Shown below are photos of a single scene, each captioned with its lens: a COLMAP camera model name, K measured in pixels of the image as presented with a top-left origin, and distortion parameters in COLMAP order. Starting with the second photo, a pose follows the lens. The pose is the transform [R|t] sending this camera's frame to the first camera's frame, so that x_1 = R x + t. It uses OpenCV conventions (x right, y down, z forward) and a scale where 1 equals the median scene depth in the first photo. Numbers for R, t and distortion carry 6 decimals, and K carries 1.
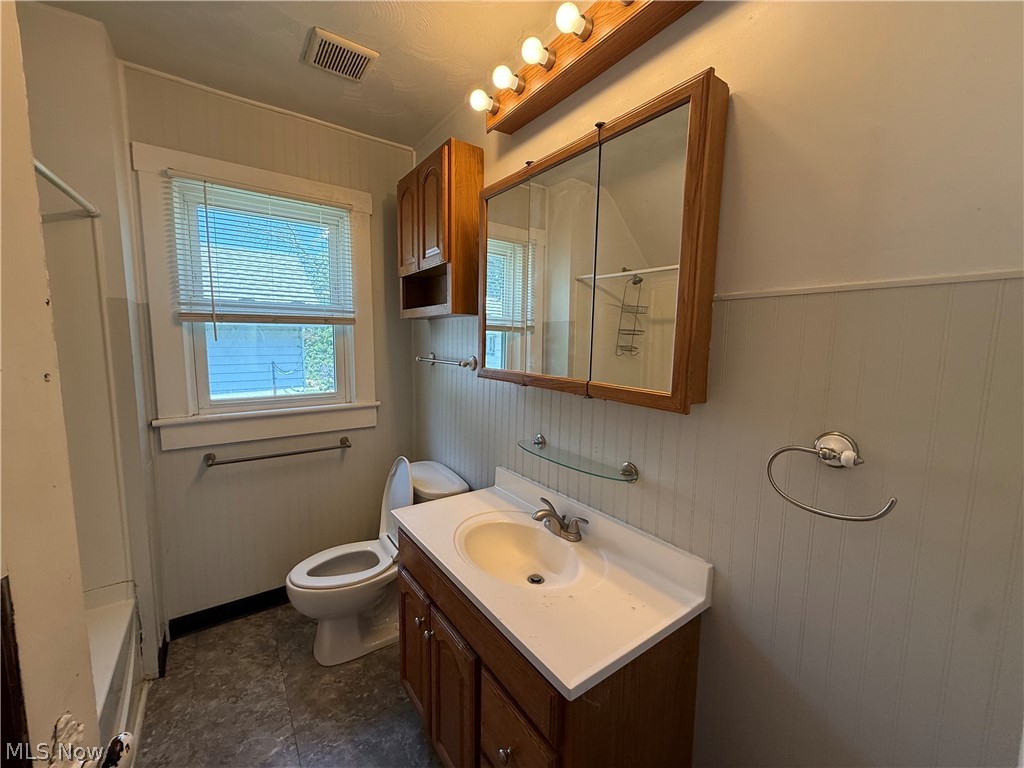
lens RADIAL K [[410.0, 0, 515.3], [0, 410.0, 385.9], [0, 0, 1]] dist [0.003033, -0.000008]
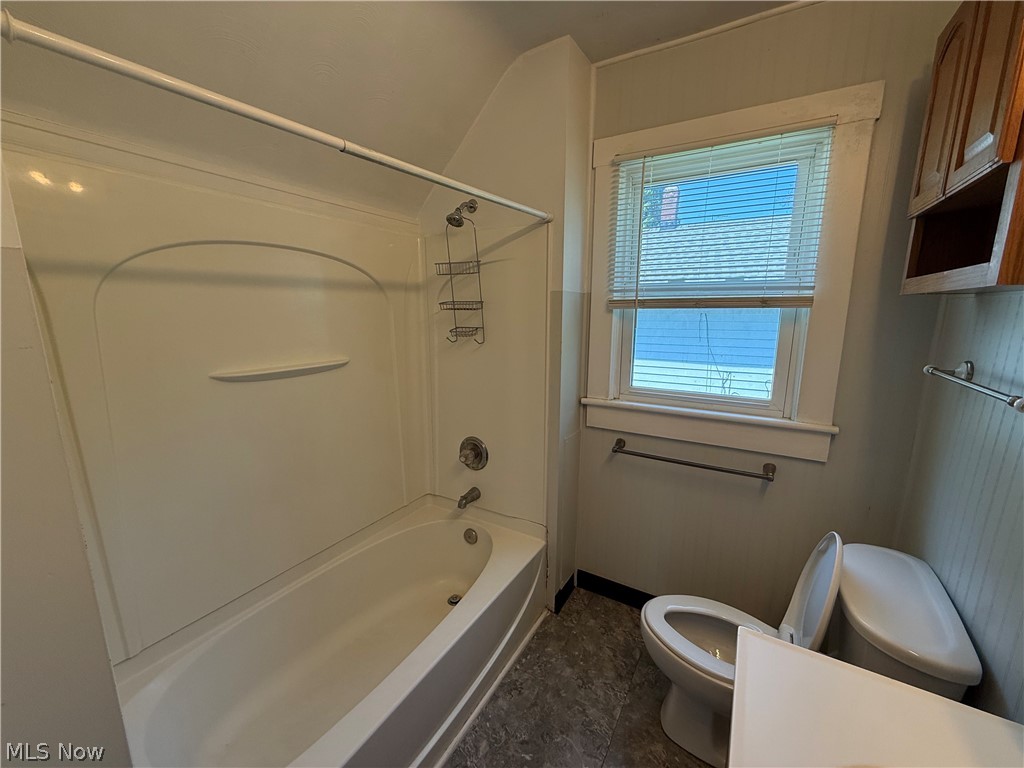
lens RADIAL K [[410.0, 0, 508.4], [0, 410.0, 384.6], [0, 0, 1]] dist [0.003033, -0.000008]
pose [[0.387957, 0.158722, -0.907908, 0.047948], [-0.103863, 0.986315, 0.128047, -0.070949], [0.915807, 0.044621, 0.399133, 0.346700]]
